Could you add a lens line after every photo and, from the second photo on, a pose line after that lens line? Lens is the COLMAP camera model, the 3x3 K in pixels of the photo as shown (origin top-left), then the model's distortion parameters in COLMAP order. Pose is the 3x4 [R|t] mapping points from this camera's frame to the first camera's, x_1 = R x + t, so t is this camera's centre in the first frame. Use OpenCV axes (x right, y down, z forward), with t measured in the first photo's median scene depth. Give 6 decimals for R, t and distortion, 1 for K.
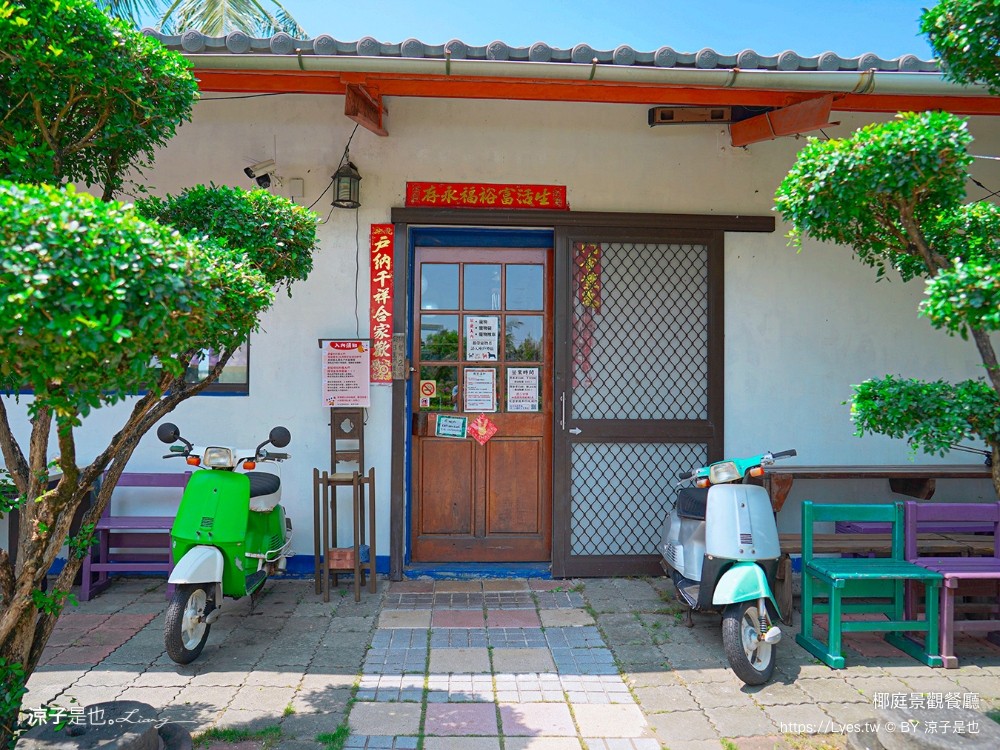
lens RADIAL K [[754.3, 0, 500.0], [0, 754.3, 375.0], [0, 0, 1]] dist [-0.014565, 0.004252]
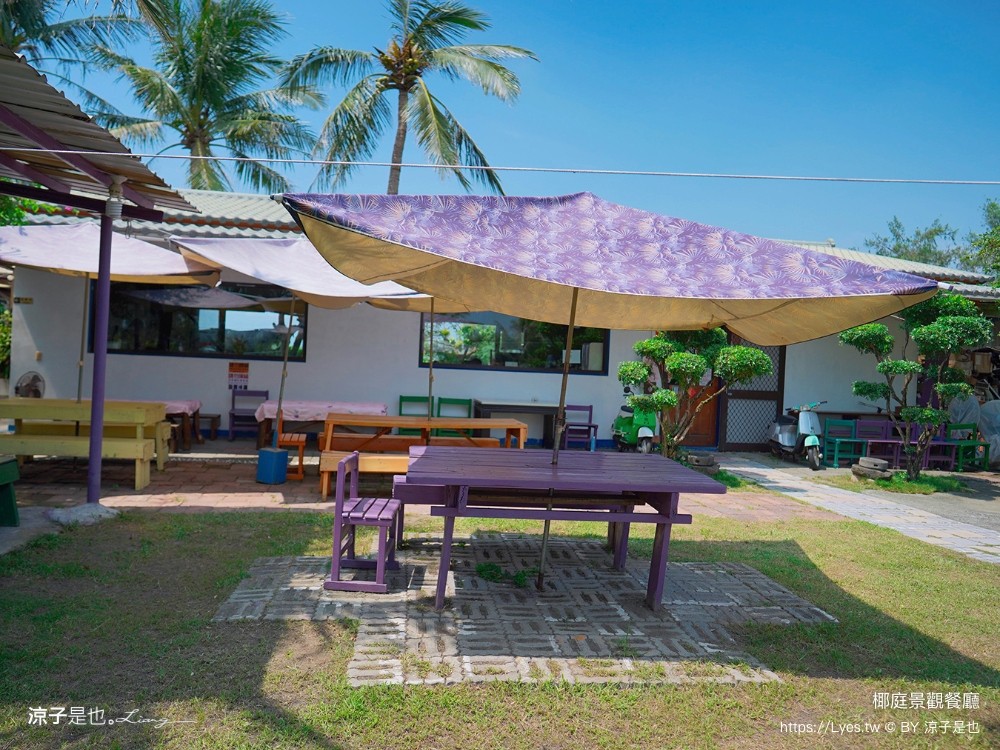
lens RADIAL K [[754.3, 0, 500.0], [0, 754.3, 375.0], [0, 0, 1]] dist [-0.014565, 0.004252]
pose [[0.989783, 0.034556, 0.138333, -1.020225], [-0.040033, 0.998513, 0.037003, -0.053086], [-0.136849, -0.042163, 0.989694, -1.405672]]
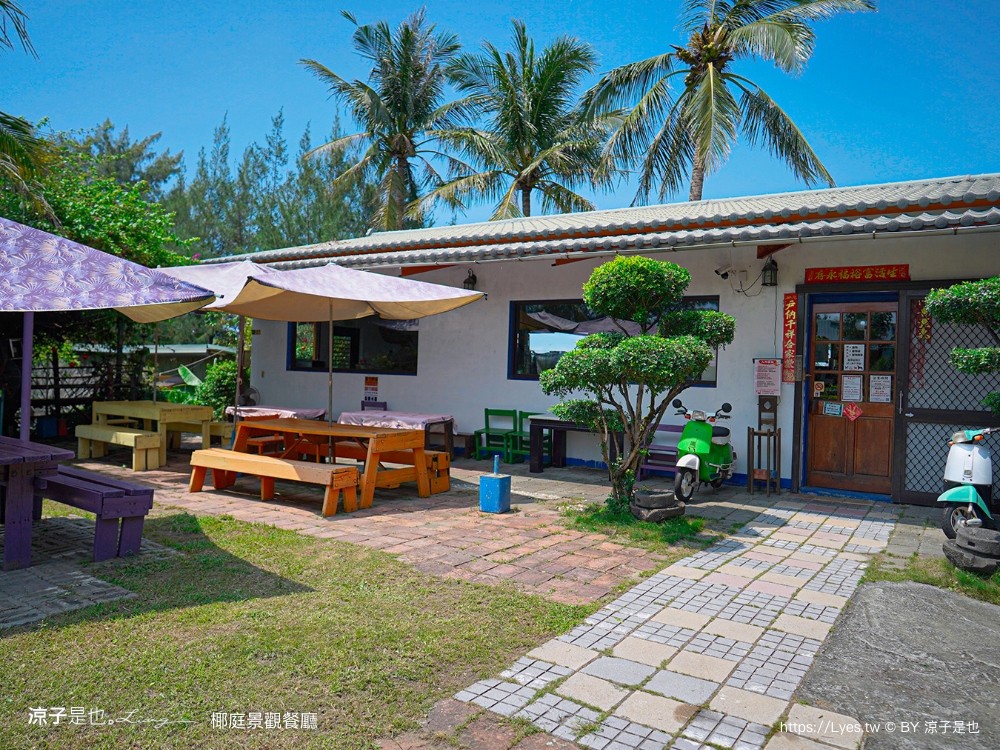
lens RADIAL K [[754.3, 0, 500.0], [0, 754.3, 375.0], [0, 0, 1]] dist [-0.014565, 0.004252]
pose [[0.805220, 0.020197, -0.592633, 0.348693], [-0.011551, 0.999764, 0.018377, -0.032384], [0.592864, -0.007952, 0.805263, -0.843513]]
